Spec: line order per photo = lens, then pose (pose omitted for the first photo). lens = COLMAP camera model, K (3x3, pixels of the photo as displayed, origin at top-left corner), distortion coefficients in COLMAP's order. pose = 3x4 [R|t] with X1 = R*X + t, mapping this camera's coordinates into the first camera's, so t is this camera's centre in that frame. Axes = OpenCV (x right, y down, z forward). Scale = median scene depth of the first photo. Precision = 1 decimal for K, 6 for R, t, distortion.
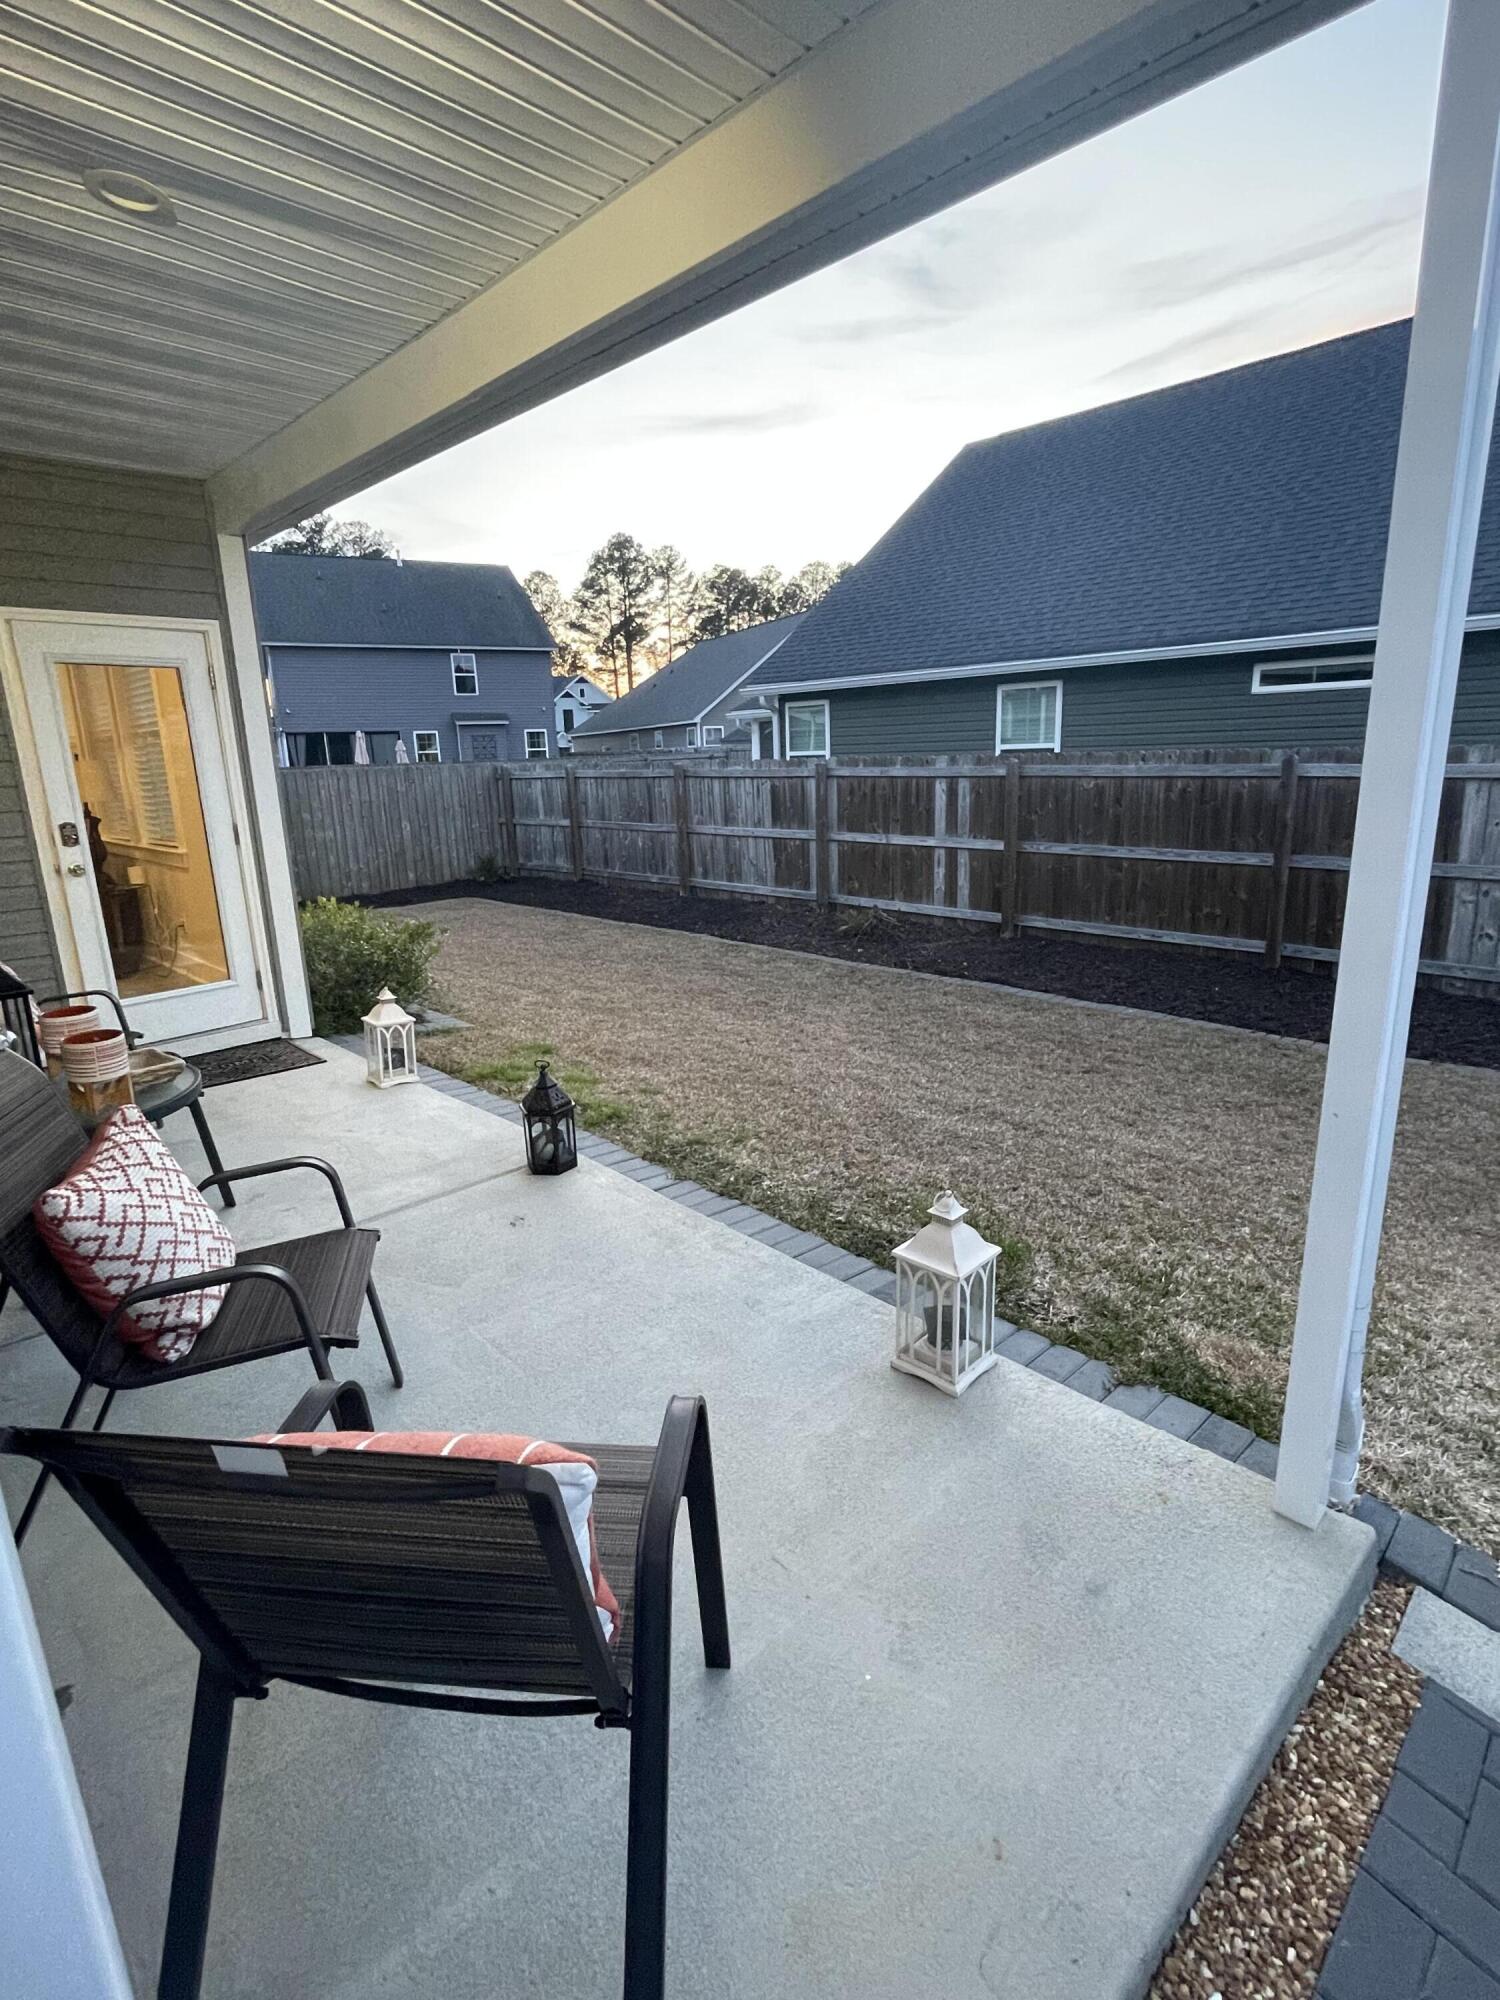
lens RADIAL K [[965.7, 0, 752.1], [0, 965.7, 998.5], [0, 0, 1]] dist [-0.003791, -0.002271]
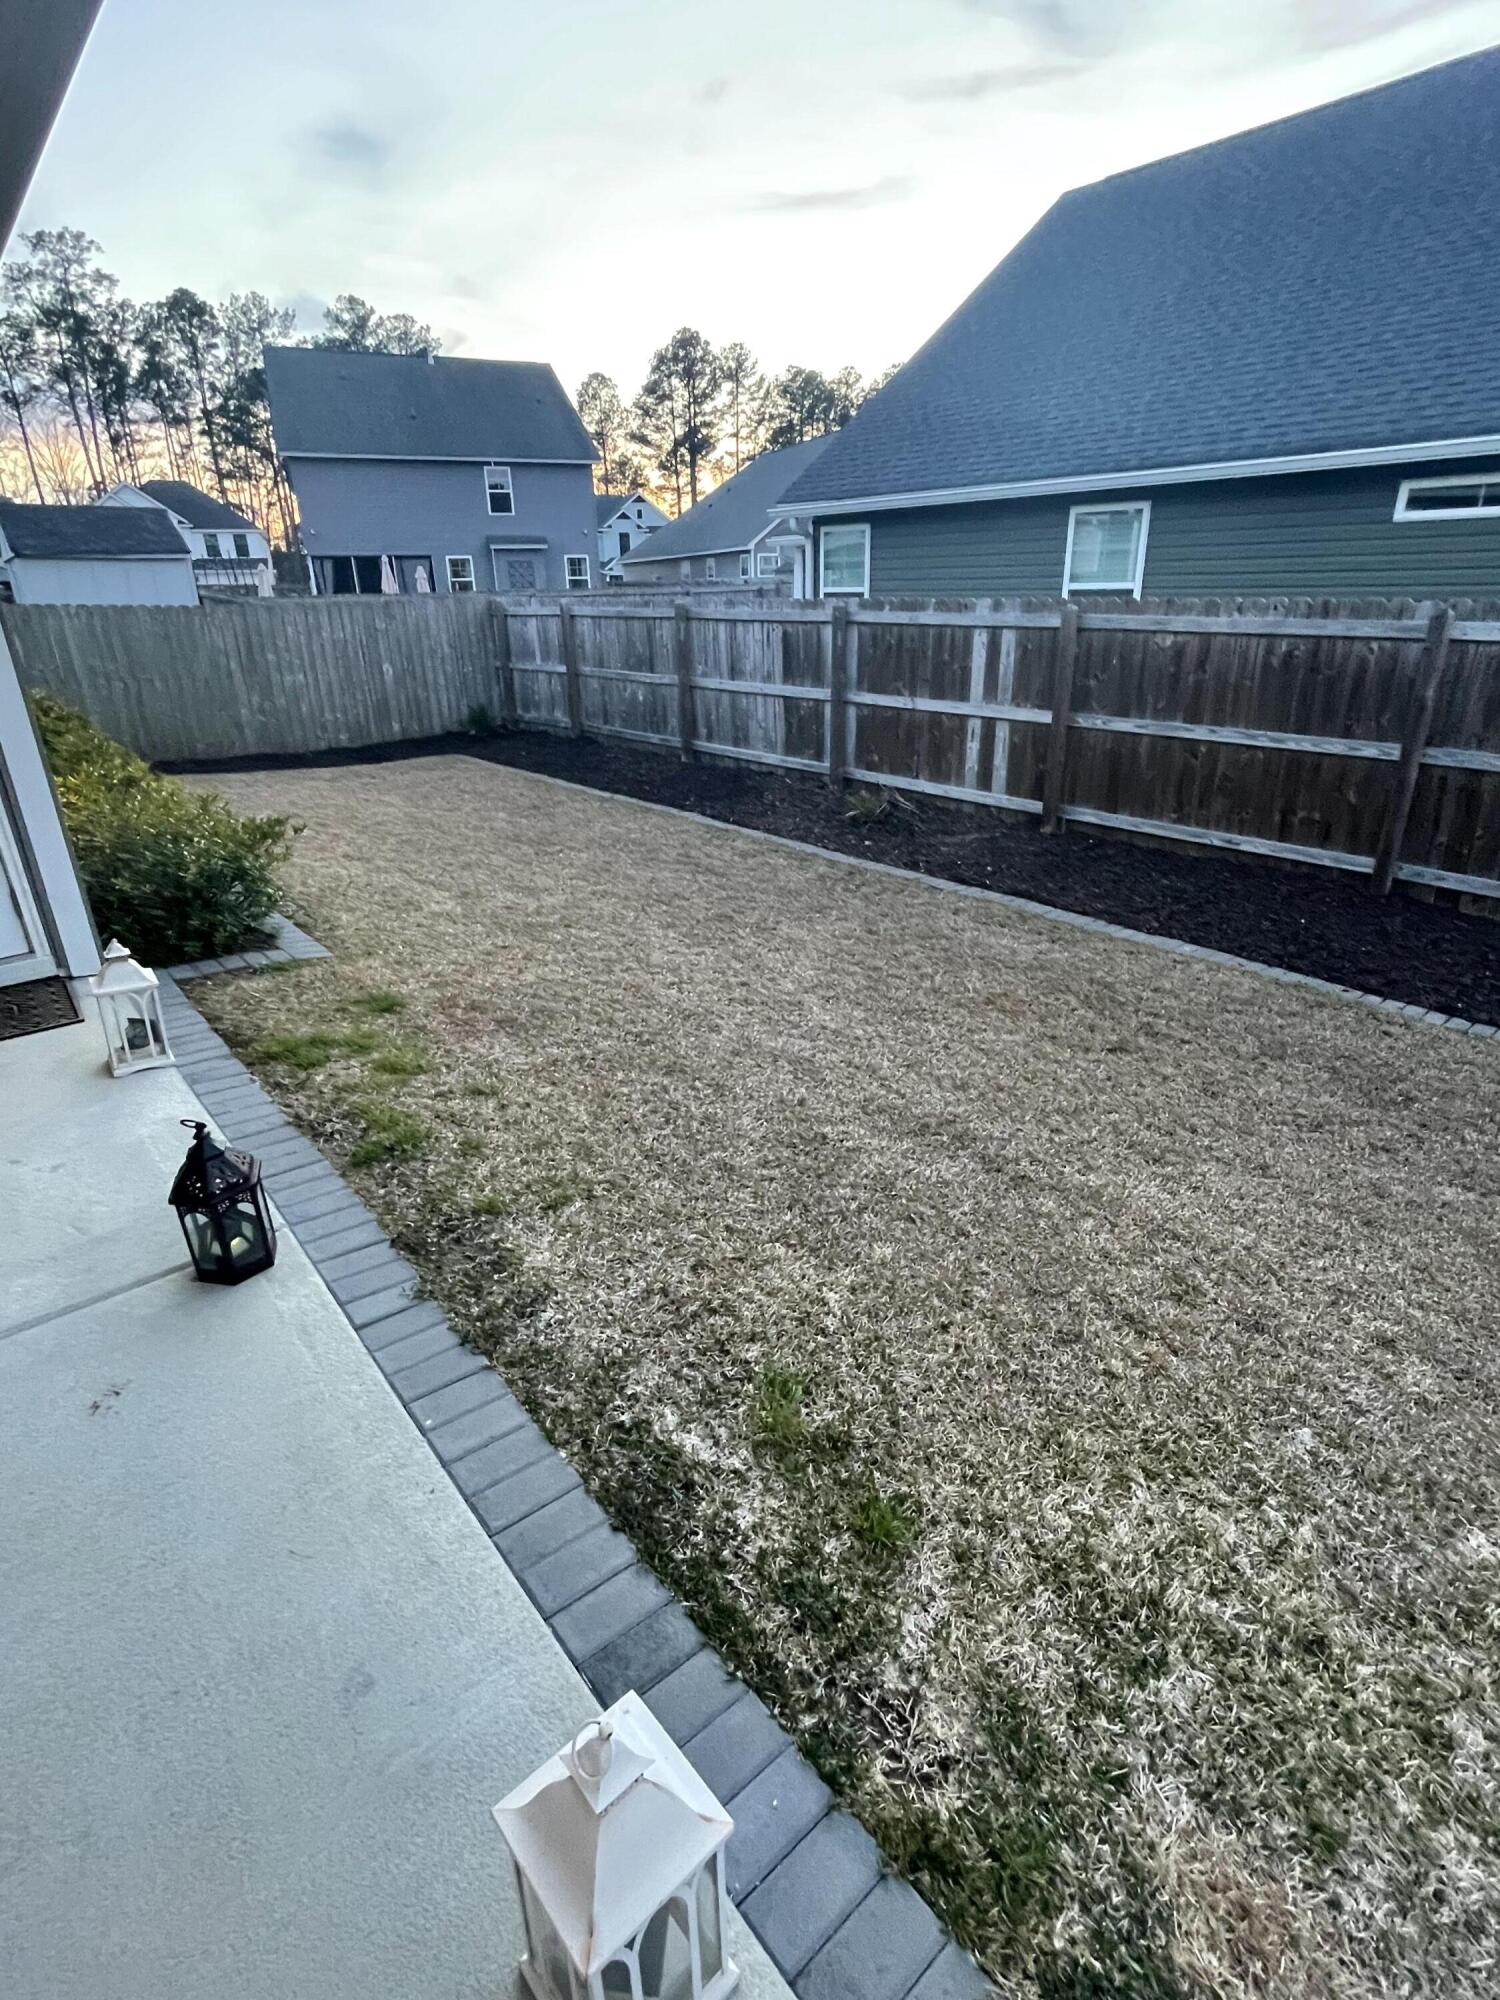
lens RADIAL K [[965.7, 0, 752.9], [0, 965.7, 996.3], [0, 0, 1]] dist [-0.003791, -0.002271]
pose [[0.997444, 0.039467, -0.059565, 0.067640], [-0.029755, 0.987321, 0.155924, -0.046072], [0.064963, -0.153754, 0.985971, 0.150898]]
